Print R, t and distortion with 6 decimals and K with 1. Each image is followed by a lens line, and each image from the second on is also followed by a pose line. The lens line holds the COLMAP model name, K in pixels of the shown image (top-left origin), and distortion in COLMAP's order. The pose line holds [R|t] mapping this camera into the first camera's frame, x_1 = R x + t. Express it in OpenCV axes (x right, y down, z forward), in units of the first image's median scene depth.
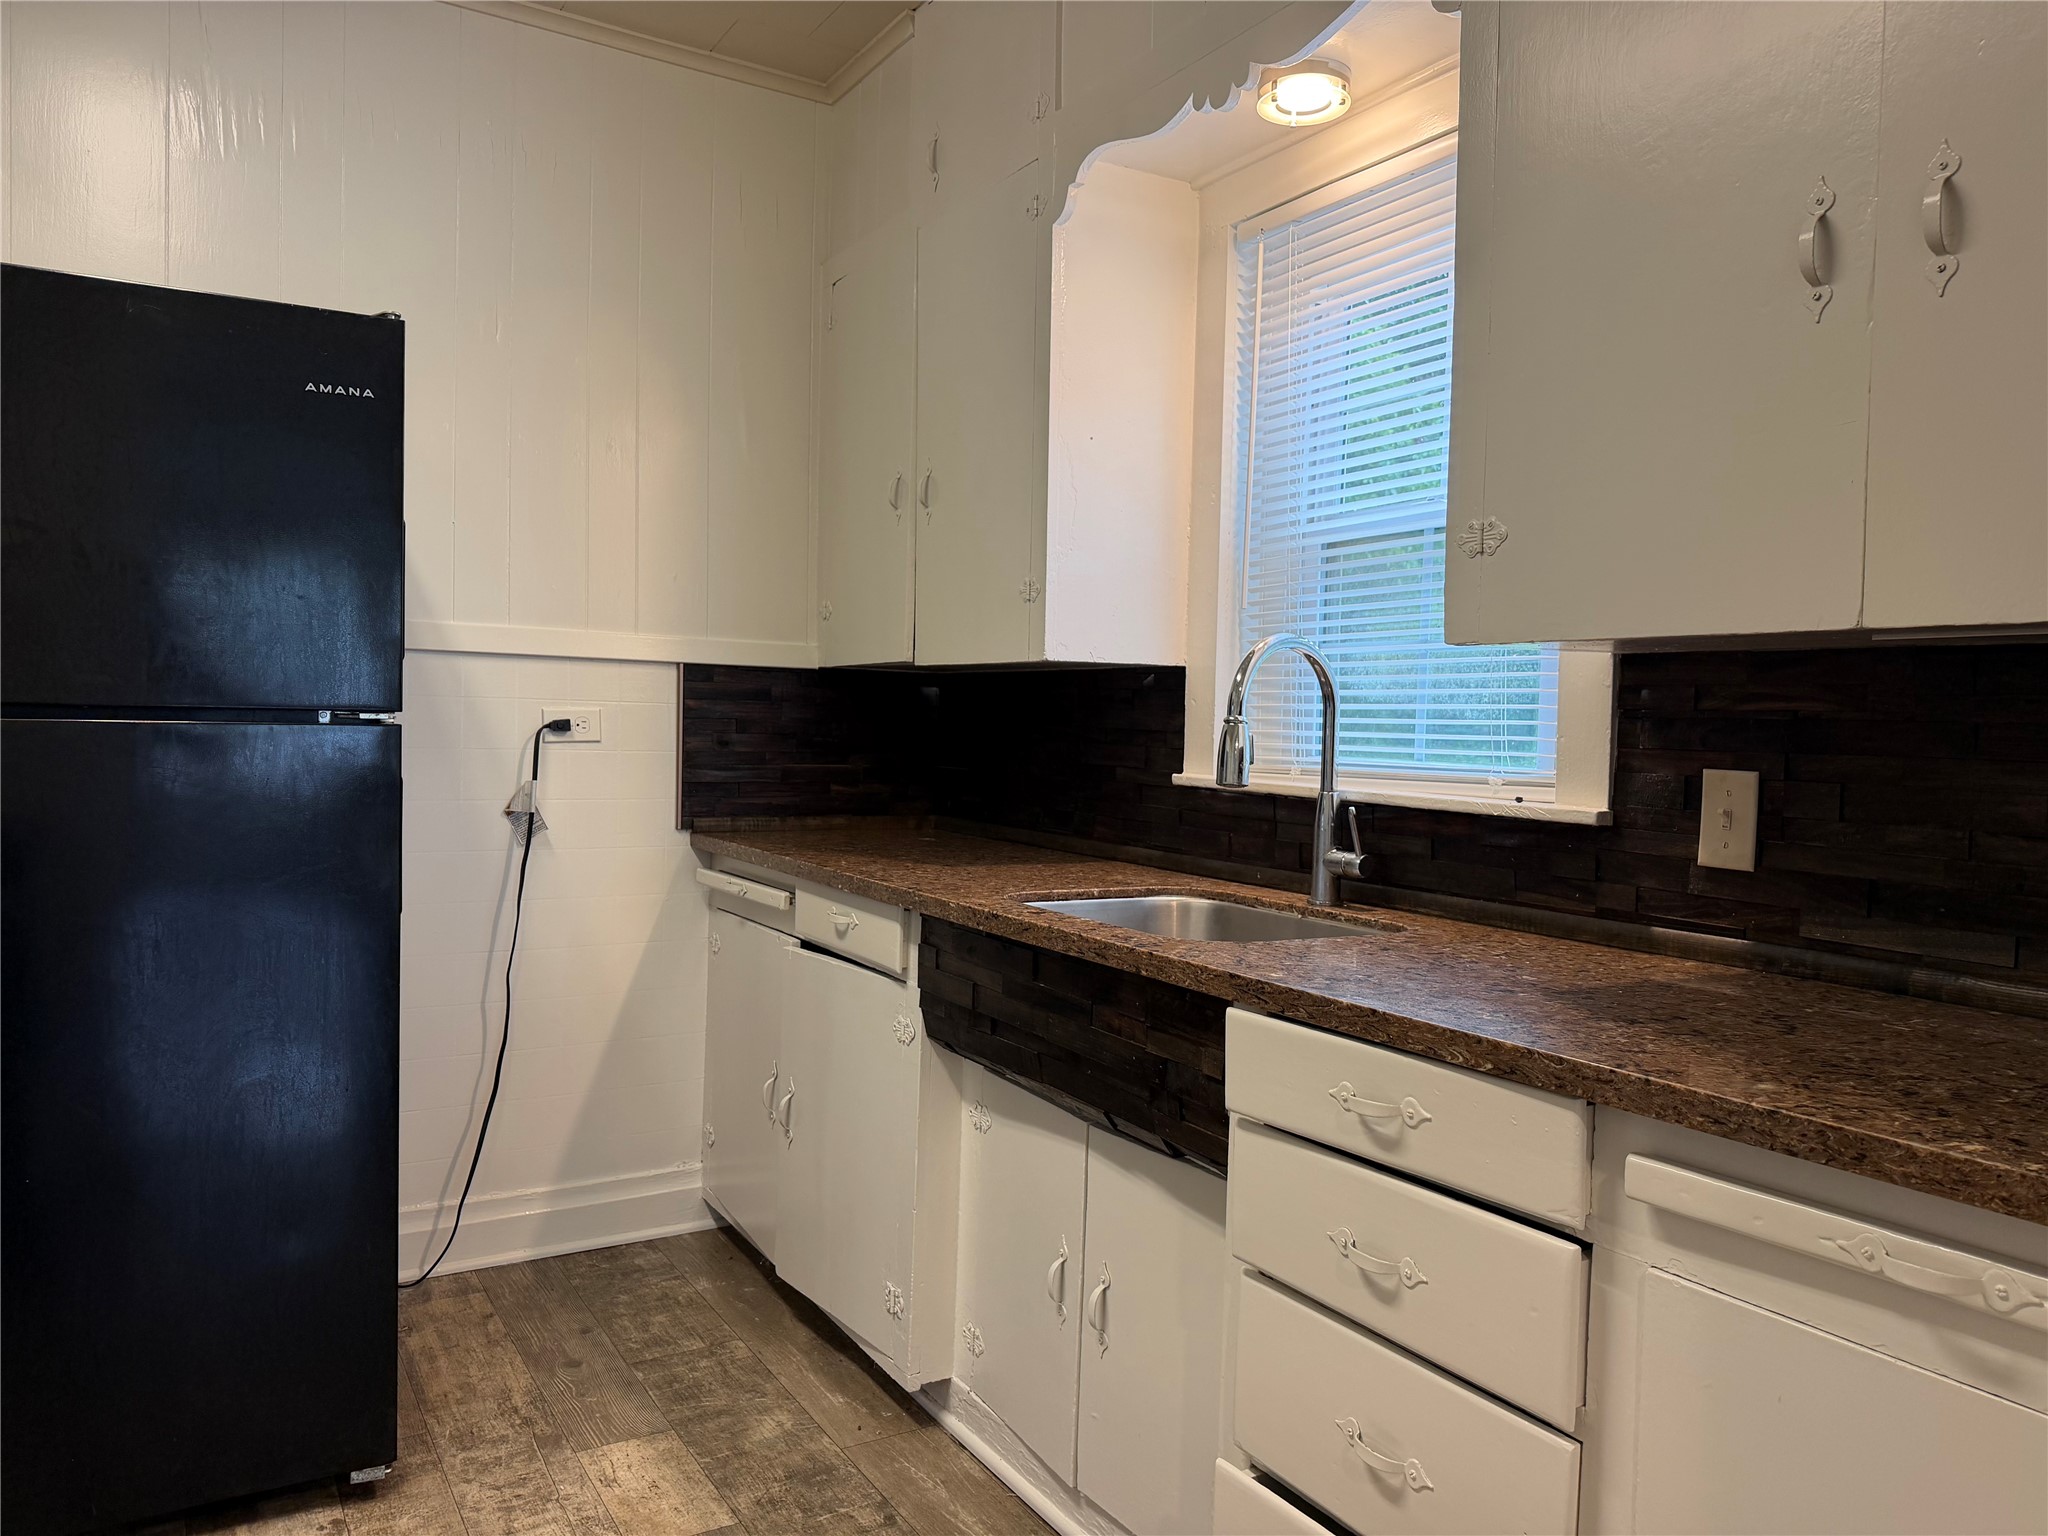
lens RADIAL K [[1392.0, 0, 1024.0], [0, 1392.0, 768.0], [0, 0, 1]] dist [0.019655, -0.082296]
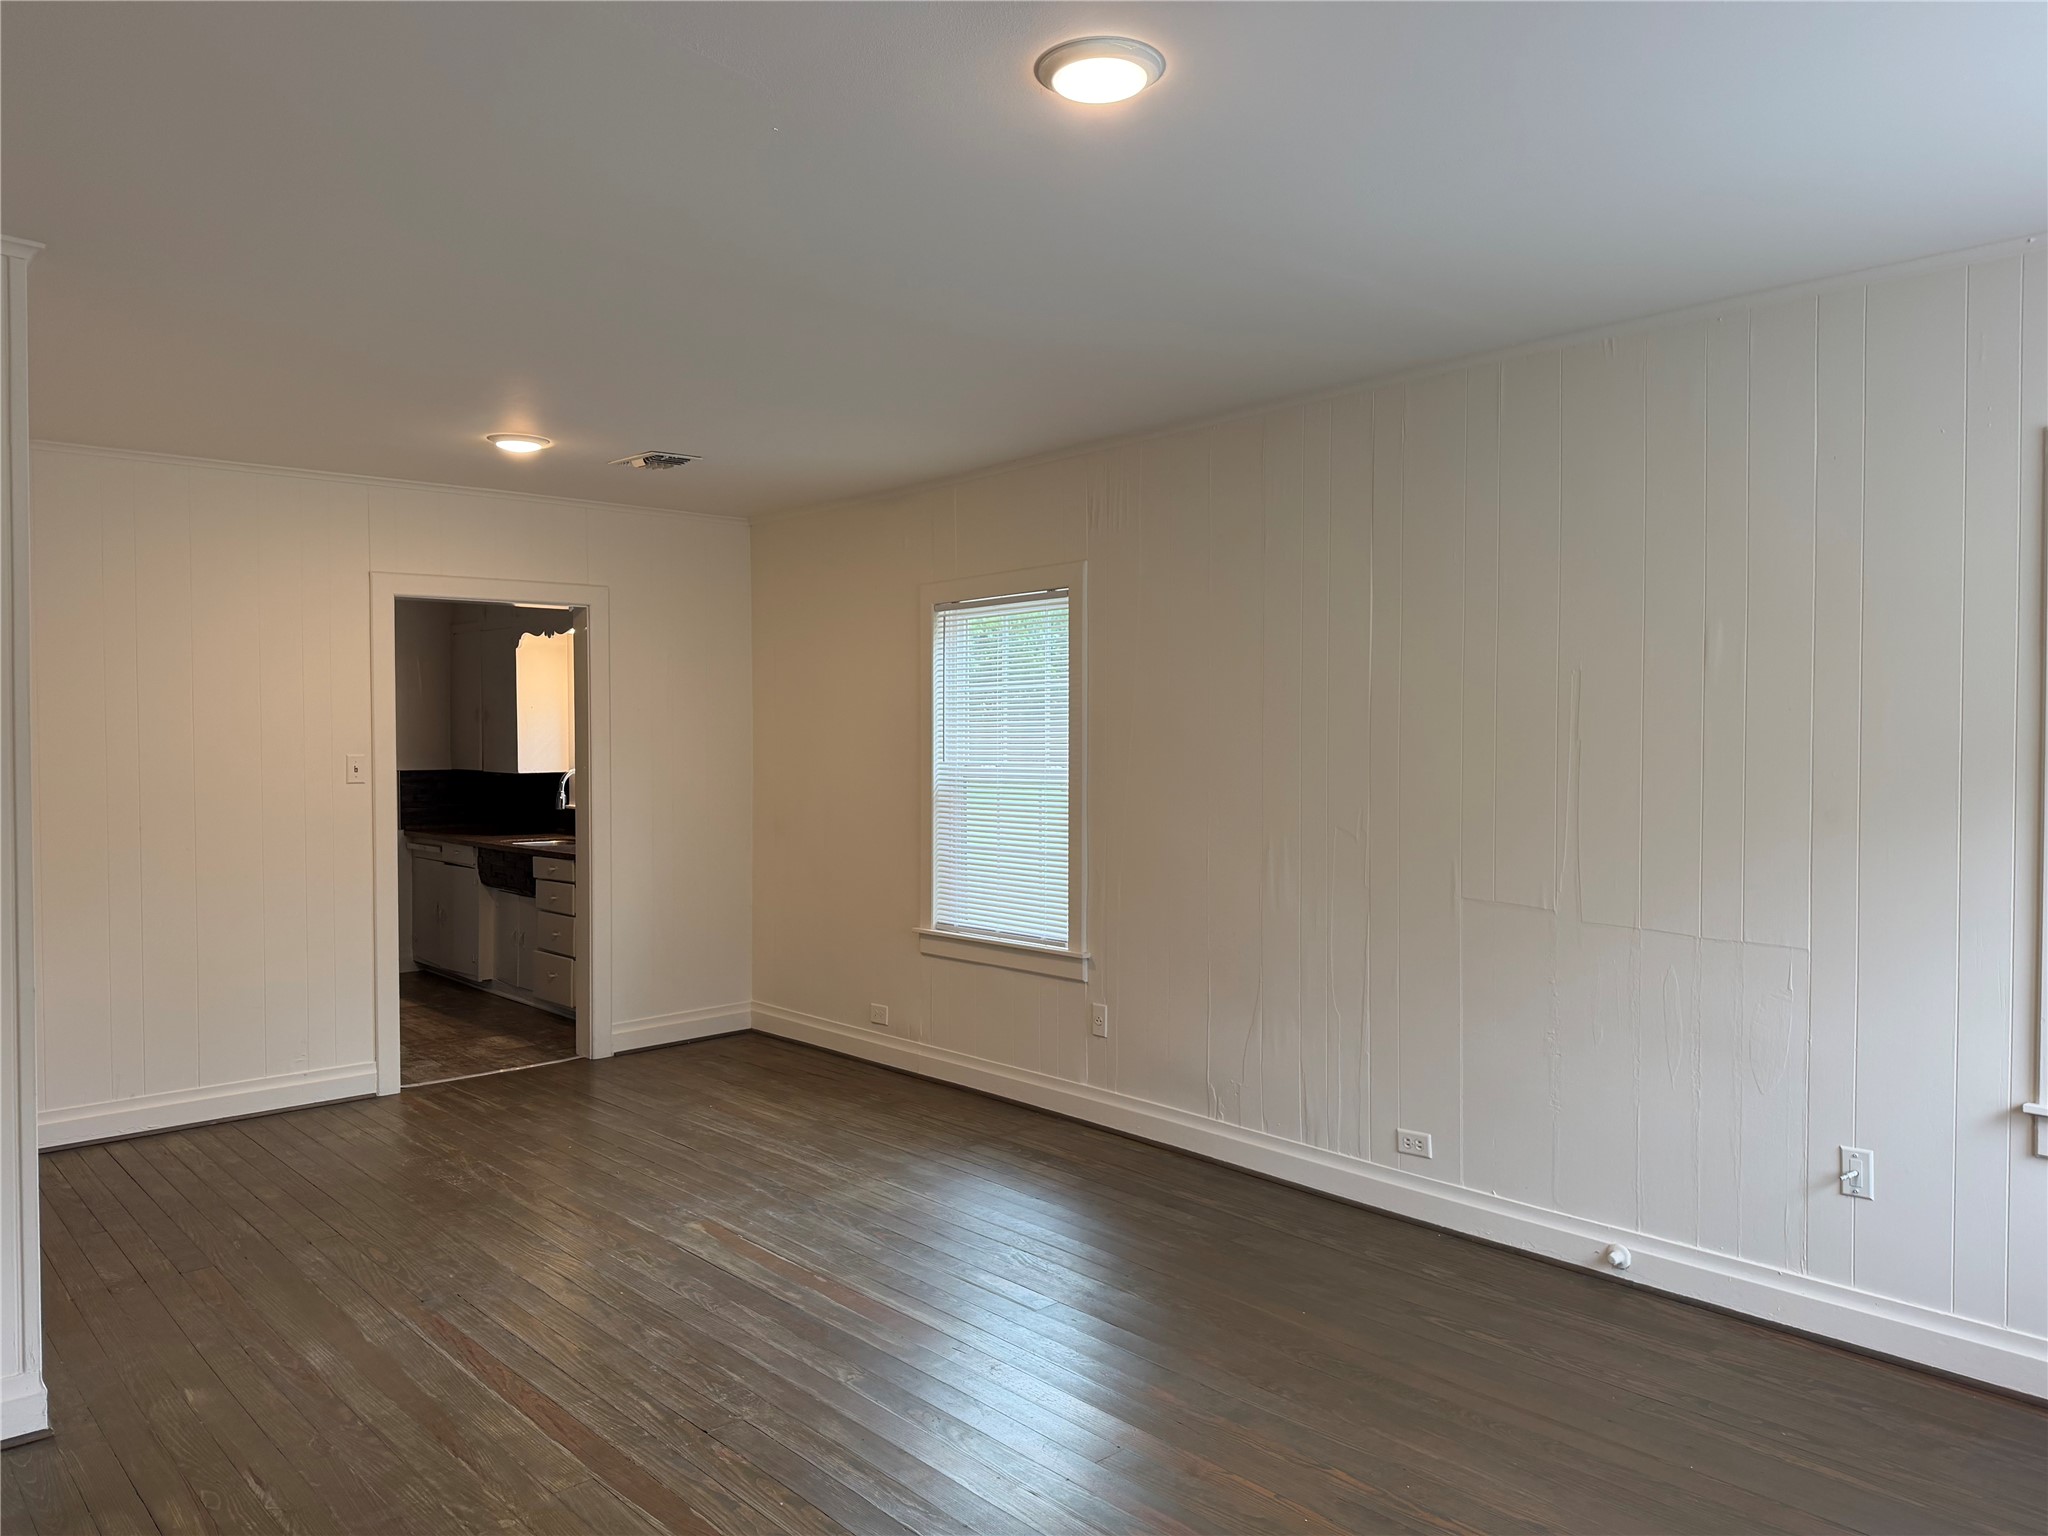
lens RADIAL K [[1422.9, 0, 1024.0], [0, 1422.9, 768.0], [0, 0, 1]] dist [0.005207, 0.003251]
pose [[0.979519, -0.020068, 0.200348, 0.606577], [0.023407, 0.999624, -0.014308, -0.013372], [-0.199986, 0.018705, 0.979620, -3.040857]]
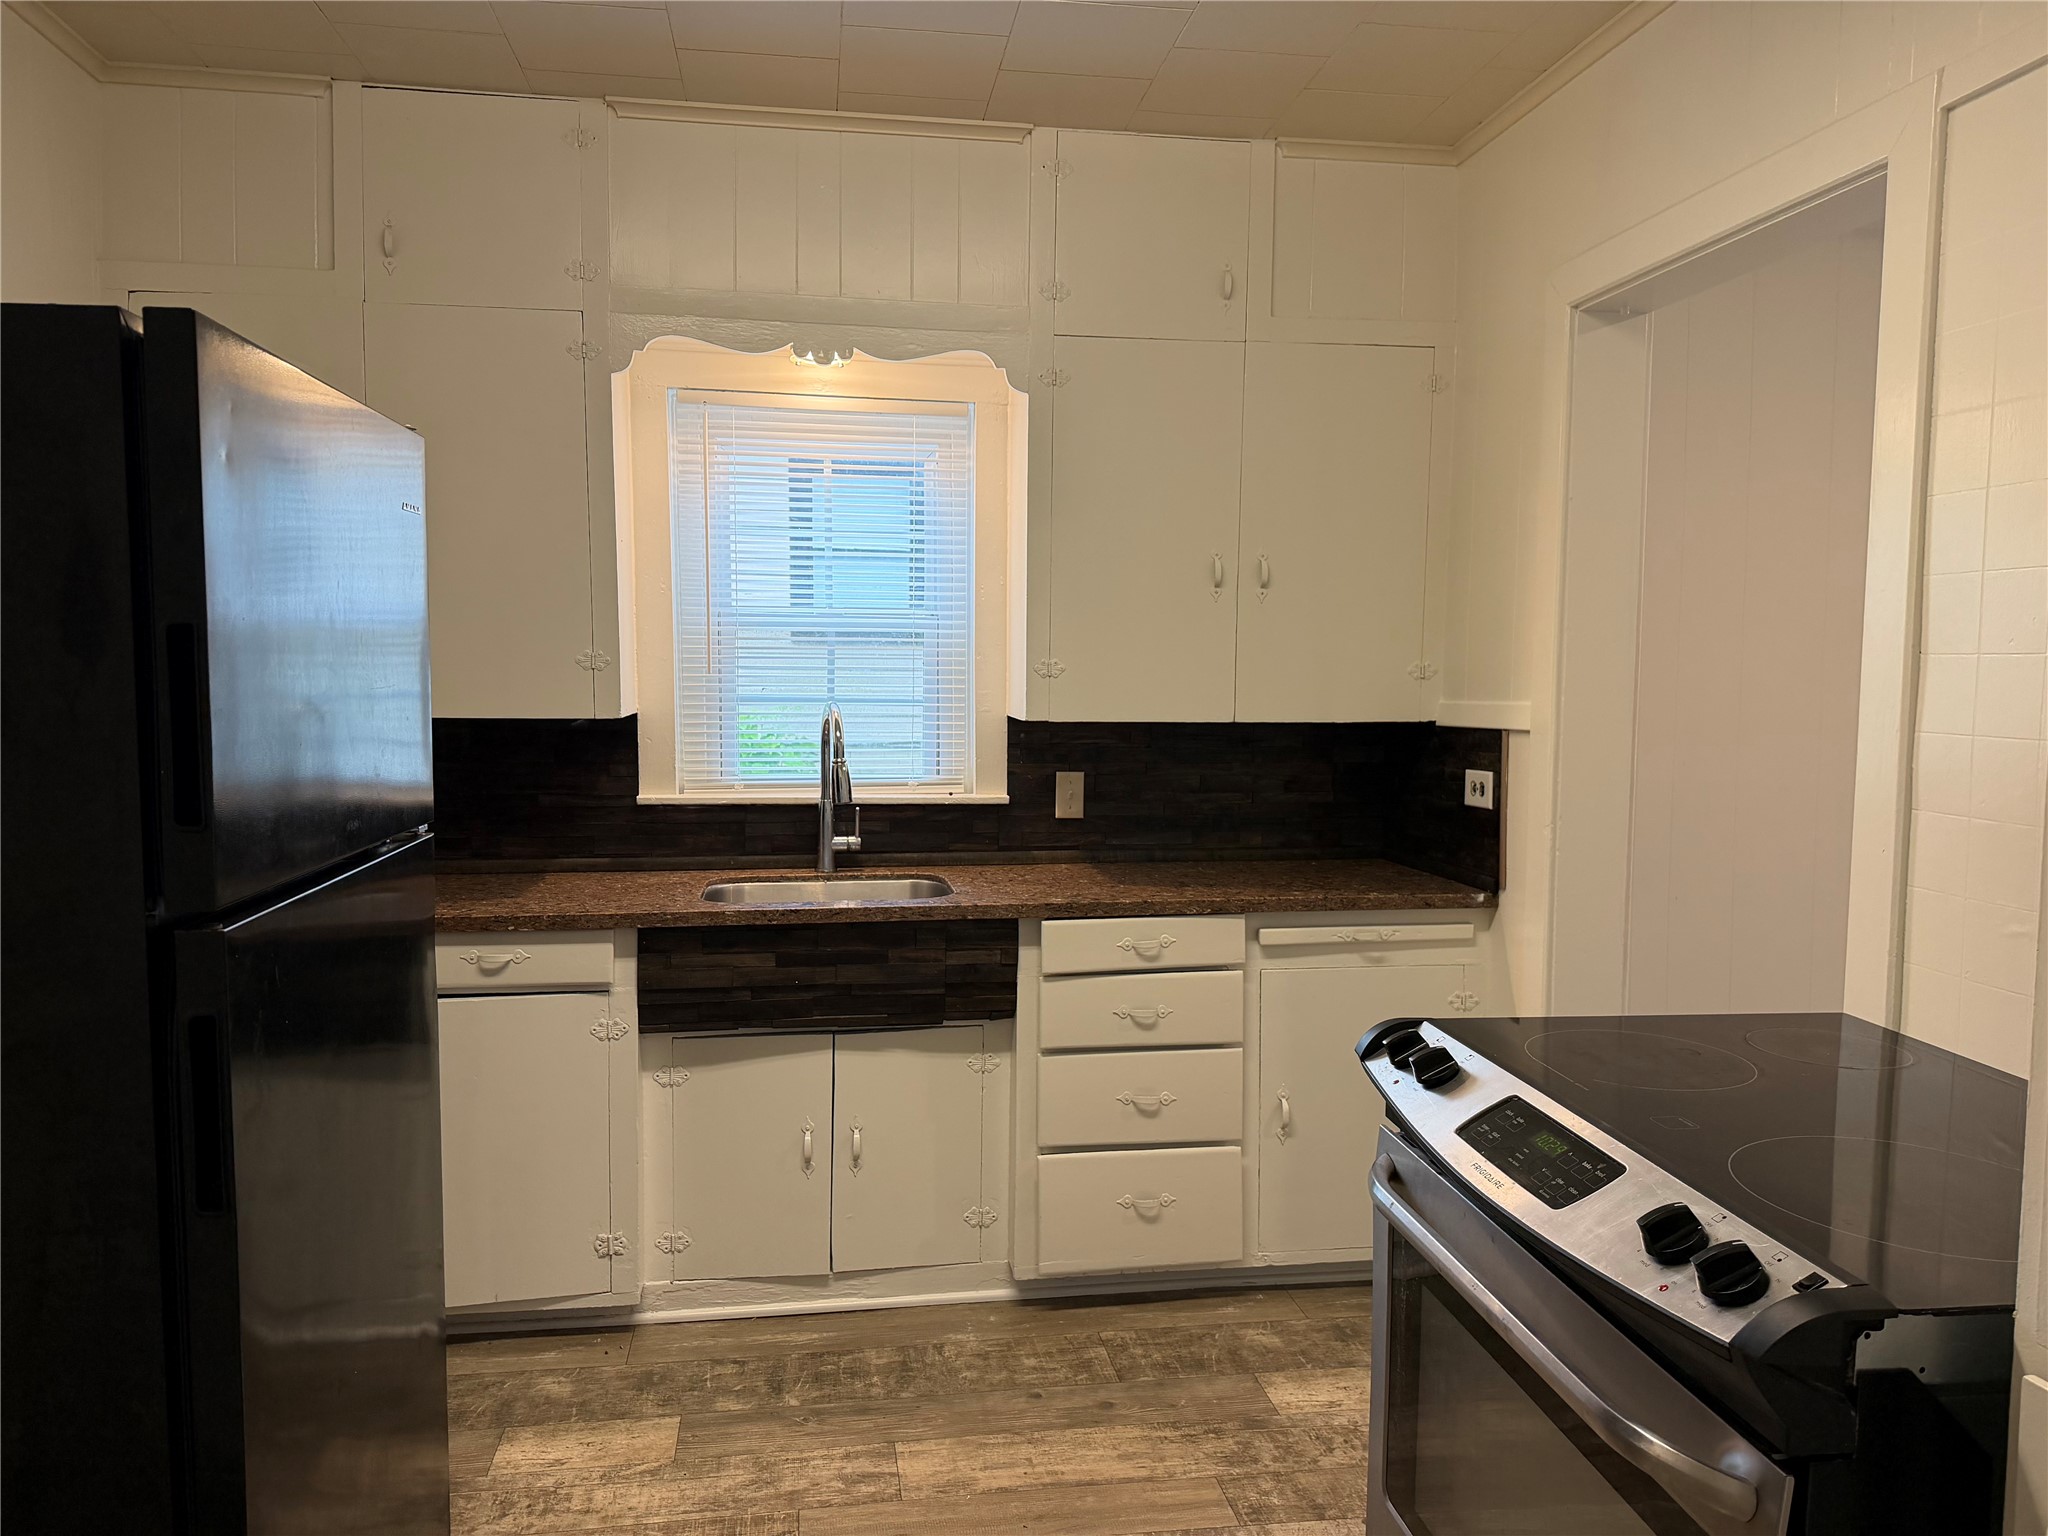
lens RADIAL K [[1417.0, 0, 1024.0], [0, 1417.0, 768.0], [0, 0, 1]] dist [-0.000228, -0.107608]
pose [[0.383129, -0.088015, 0.919492, -1.198723], [0.034926, 0.996118, 0.080797, -0.144308], [-0.923034, 0.001159, 0.384716, 0.199952]]
